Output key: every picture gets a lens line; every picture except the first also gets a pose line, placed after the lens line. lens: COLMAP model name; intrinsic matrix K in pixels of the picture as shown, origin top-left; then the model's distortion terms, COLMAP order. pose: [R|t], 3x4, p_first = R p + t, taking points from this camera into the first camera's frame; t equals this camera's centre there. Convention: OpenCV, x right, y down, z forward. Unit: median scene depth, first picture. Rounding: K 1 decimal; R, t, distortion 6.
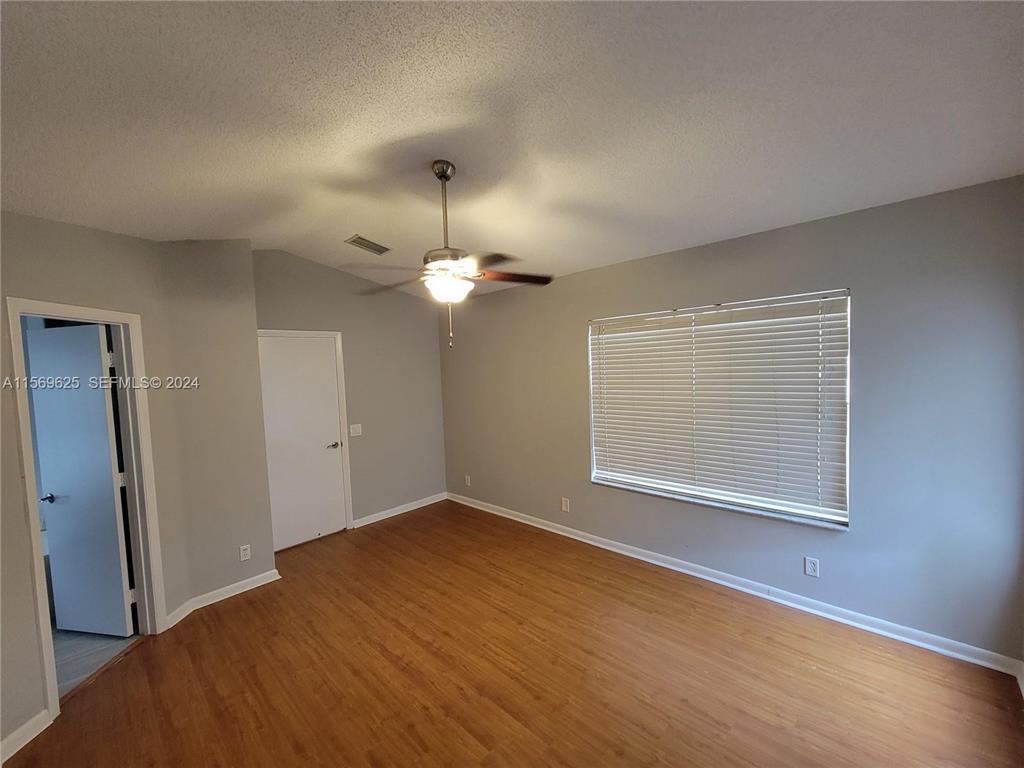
lens RADIAL K [[421.3, 0, 511.5], [0, 421.3, 387.6], [0, 0, 1]] dist [0.001945, -0.000992]
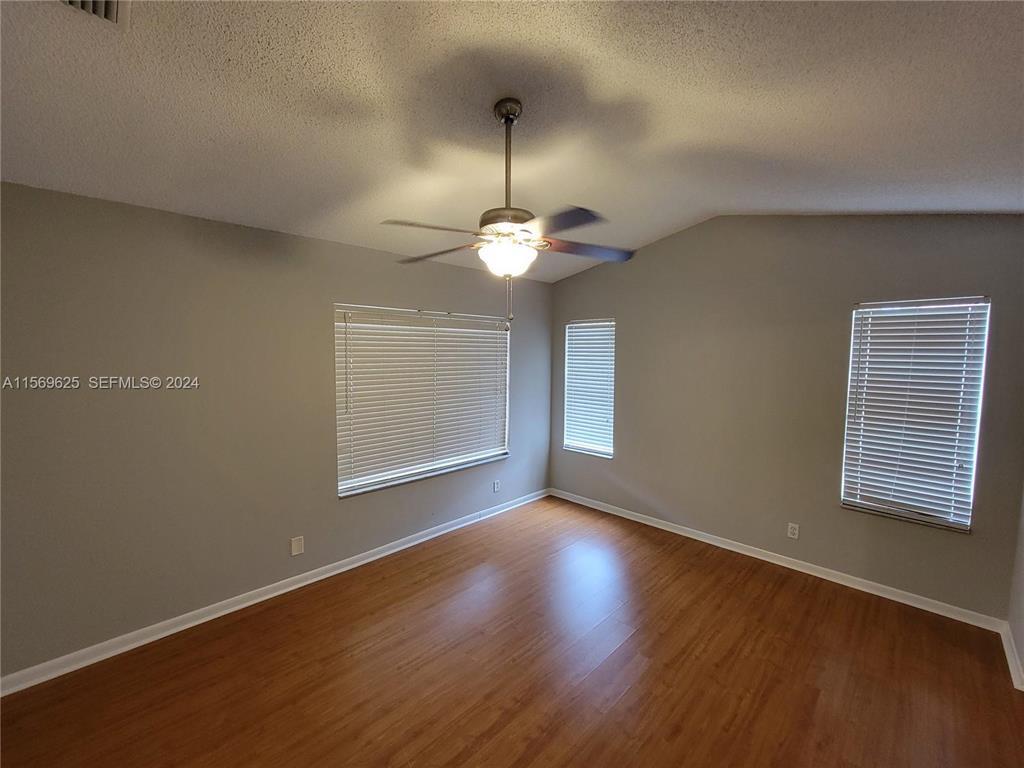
lens RADIAL K [[421.3, 0, 511.5], [0, 421.3, 387.6], [0, 0, 1]] dist [0.001945, -0.000992]
pose [[0.009069, -0.038076, 0.999234, -0.821984], [0.049316, 0.998076, 0.037585, -0.010682], [-0.998742, 0.048938, 0.010929, 0.832552]]
